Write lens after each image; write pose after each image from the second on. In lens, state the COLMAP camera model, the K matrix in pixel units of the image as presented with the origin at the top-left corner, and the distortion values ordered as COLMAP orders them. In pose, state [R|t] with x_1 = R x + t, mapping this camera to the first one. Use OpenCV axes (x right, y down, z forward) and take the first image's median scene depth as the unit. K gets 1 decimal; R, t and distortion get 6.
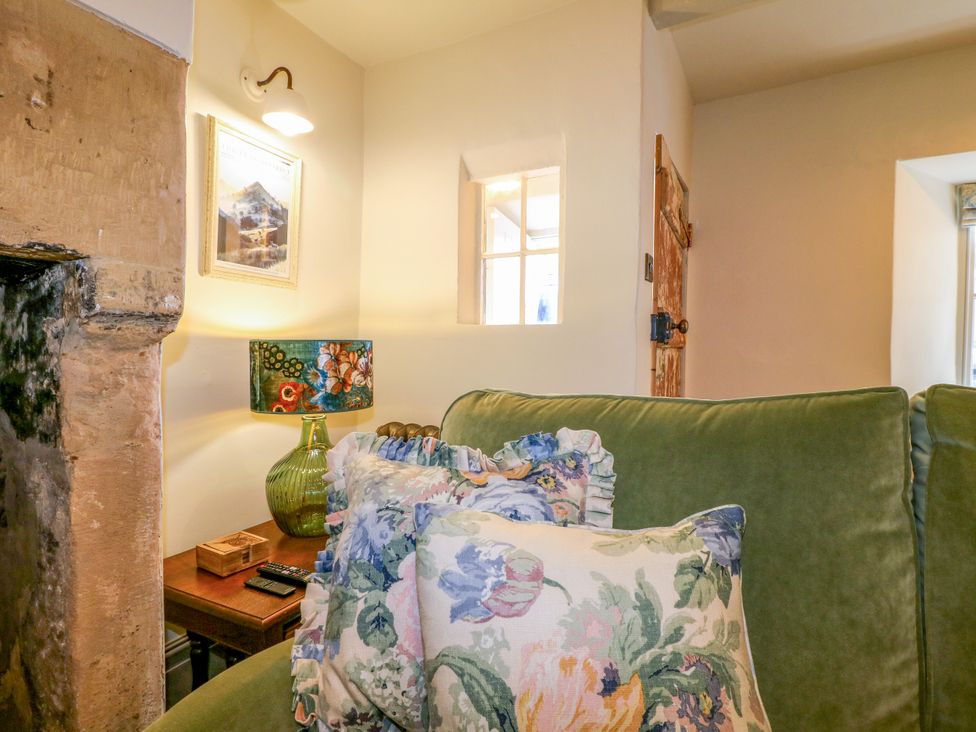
lens RADIAL K [[504.6, 0, 487.4], [0, 504.6, 361.4], [0, 0, 1]] dist [0.000428, -0.015431]
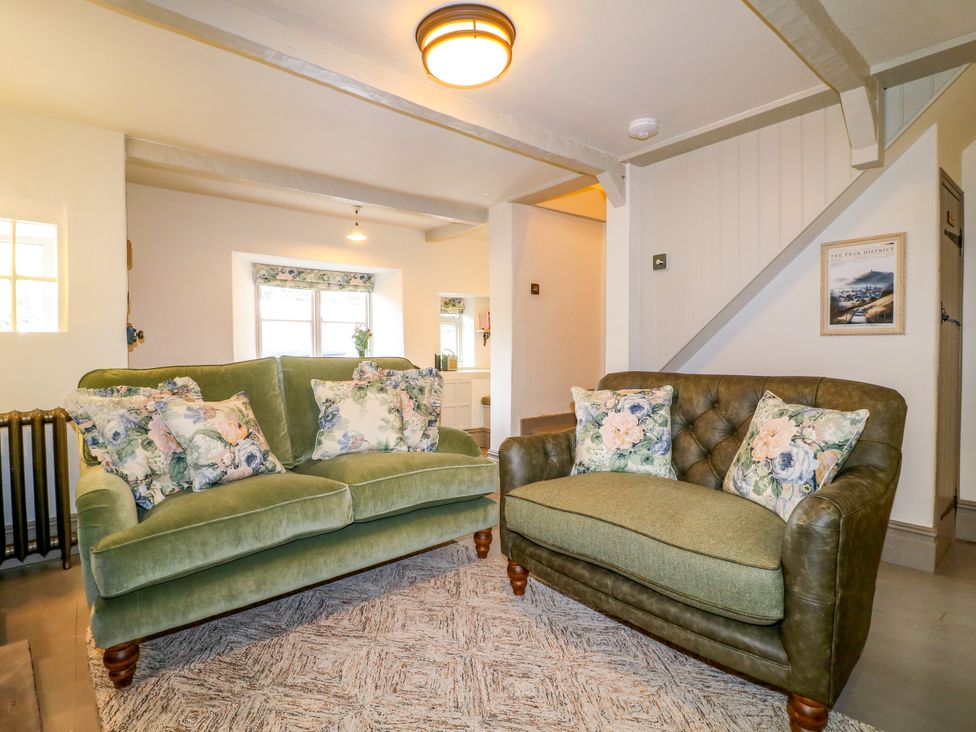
lens RADIAL K [[504.6, 0, 487.4], [0, 504.6, 361.4], [0, 0, 1]] dist [0.000428, -0.015431]
pose [[0.317933, -0.036577, 0.947407, -1.035152], [0.038283, 0.998936, 0.025719, 0.025441], [-0.947340, 0.028092, 0.318995, -0.781261]]
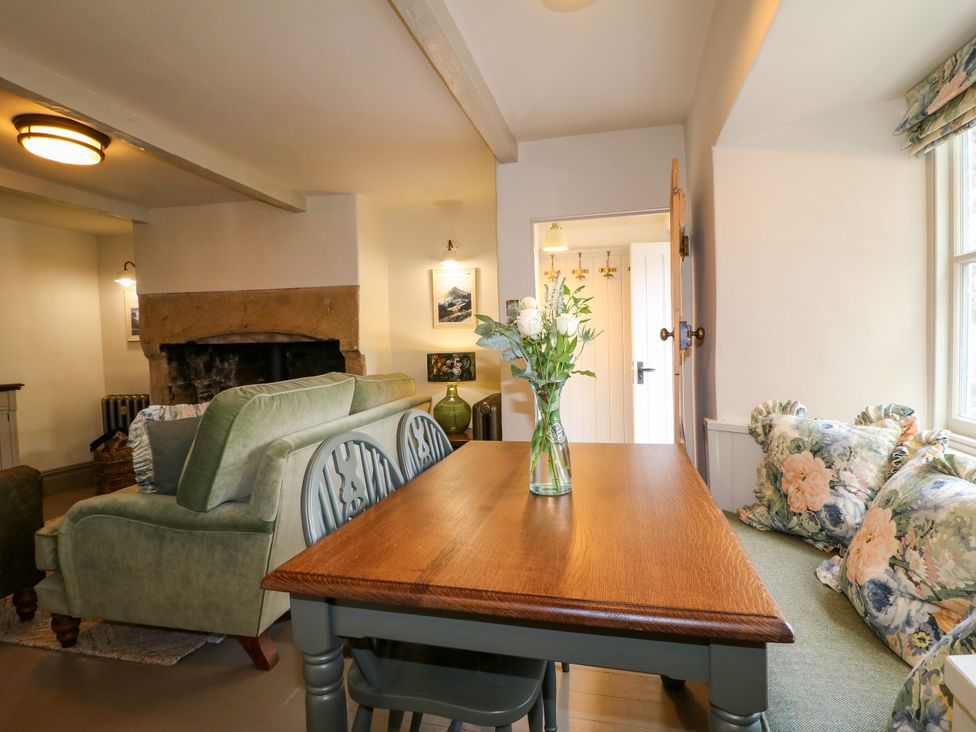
lens RADIAL K [[504.6, 0, 487.4], [0, 504.6, 361.4], [0, 0, 1]] dist [0.000428, -0.015431]
pose [[0.330188, 0.009946, -0.943863, 2.158076], [0.002150, 0.999934, 0.011289, -0.030328], [0.943913, -0.005757, 0.330145, 0.403292]]
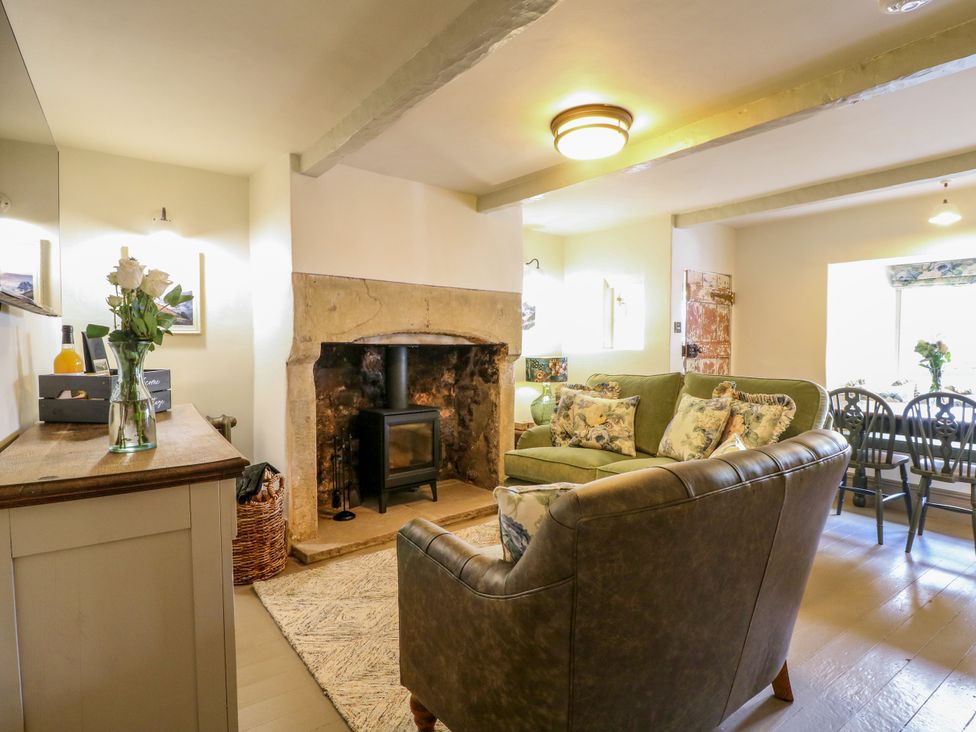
lens RADIAL K [[521.3, 0, 488.9], [0, 521.3, 359.2], [0, 0, 1]] dist [-0.013389, -0.000397]
pose [[0.926902, -0.000357, -0.375304, 0.482668], [-0.000905, 0.999995, -0.003186, -0.023554], [0.375303, 0.003292, 0.926896, -1.958078]]
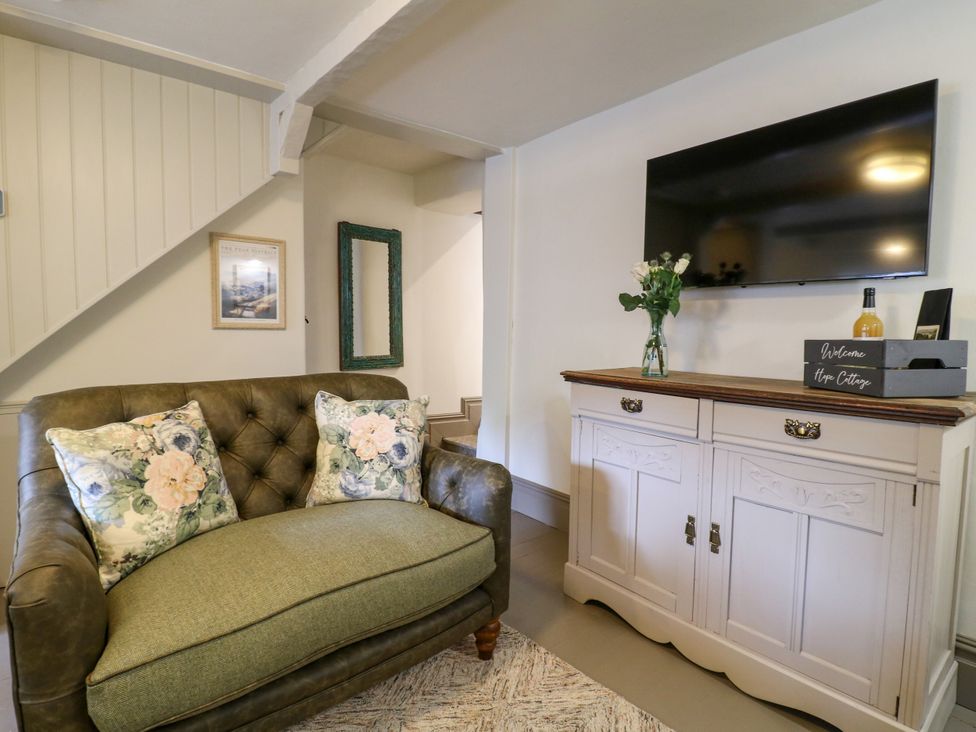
lens RADIAL K [[504.6, 0, 487.4], [0, 504.6, 361.4], [0, 0, 1]] dist [0.000428, -0.015431]
pose [[-0.952619, -0.040609, 0.301443, -0.376212], [-0.010896, 0.994967, 0.099605, -0.044956], [-0.303971, 0.091601, -0.948267, 0.024037]]
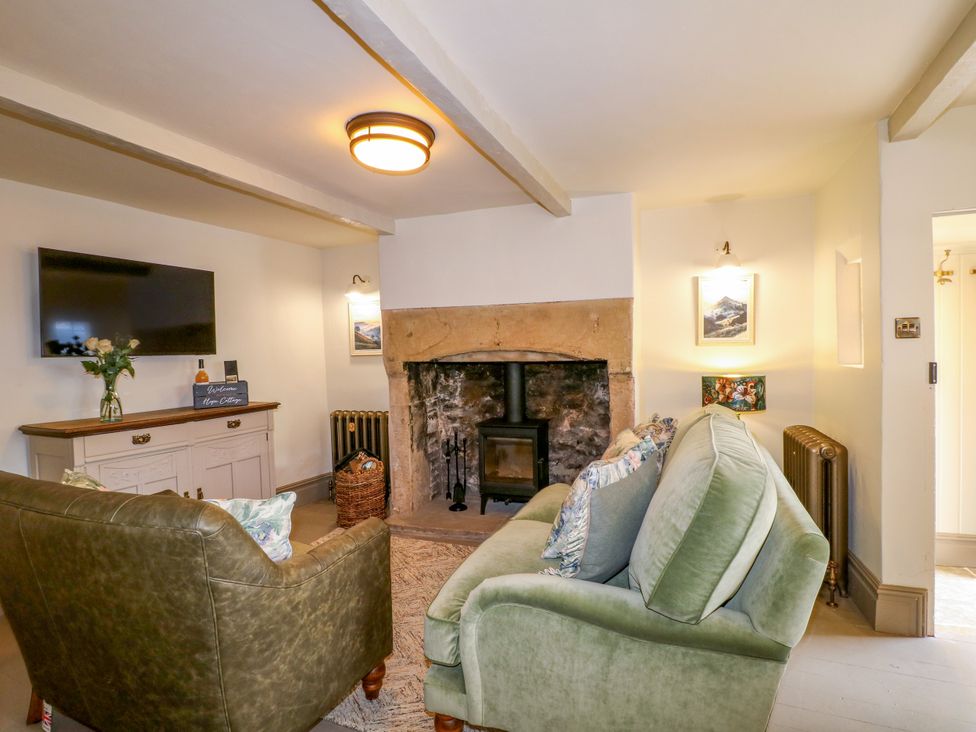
lens RADIAL K [[504.6, 0, 487.4], [0, 504.6, 361.4], [0, 0, 1]] dist [0.000428, -0.015431]
pose [[0.145294, 0.009563, -0.989342, 1.646252], [-0.005464, 0.999946, 0.008863, -0.120661], [0.989373, 0.004118, 0.145338, -0.291005]]
